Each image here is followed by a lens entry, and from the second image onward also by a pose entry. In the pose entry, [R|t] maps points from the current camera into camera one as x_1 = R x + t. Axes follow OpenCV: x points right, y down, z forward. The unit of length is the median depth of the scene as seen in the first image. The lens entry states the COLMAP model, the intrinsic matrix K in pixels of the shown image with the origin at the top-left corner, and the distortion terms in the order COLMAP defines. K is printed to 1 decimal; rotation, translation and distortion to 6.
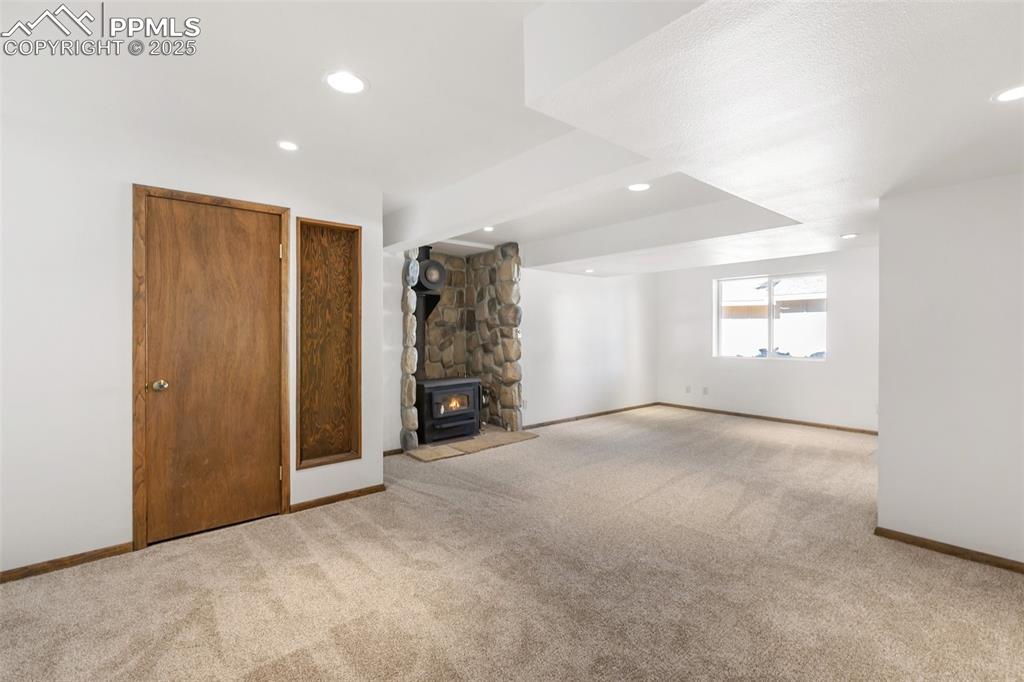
lens RADIAL K [[467.0, 0, 511.7], [0, 467.0, 333.0], [0, 0, 1]] dist [0.019008, 0.000547]
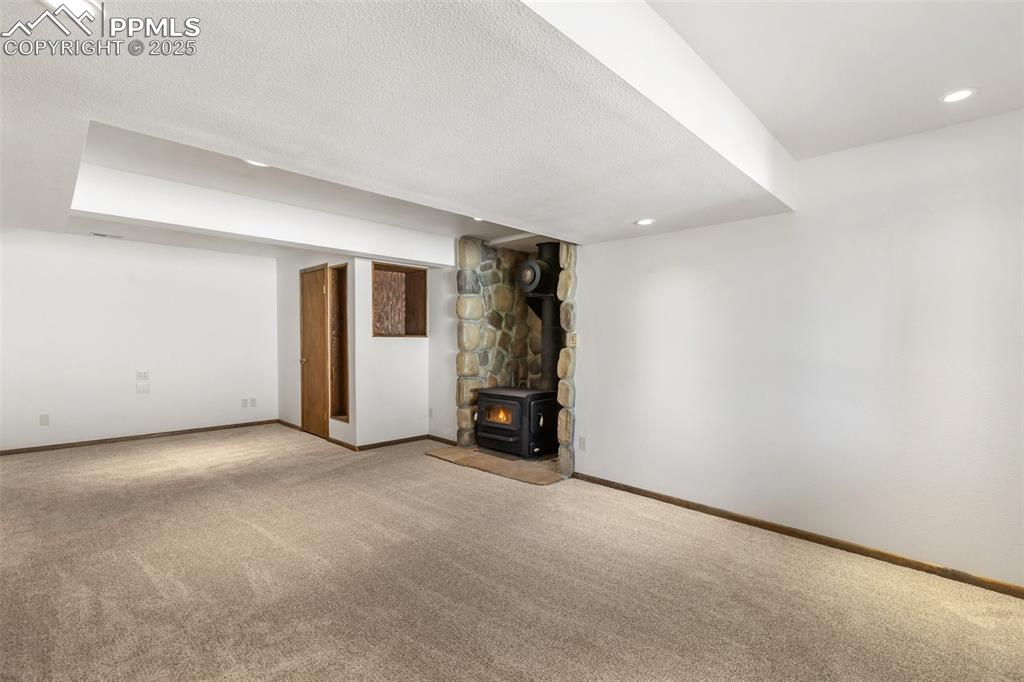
lens RADIAL K [[467.0, 0, 511.8], [0, 467.0, 343.0], [0, 0, 1]] dist [0.019008, 0.000547]
pose [[0.080946, 0.008141, -0.996685, 1.144733], [-0.012241, 0.999899, 0.007173, -0.000257], [0.996643, 0.011620, 0.081038, 1.344285]]
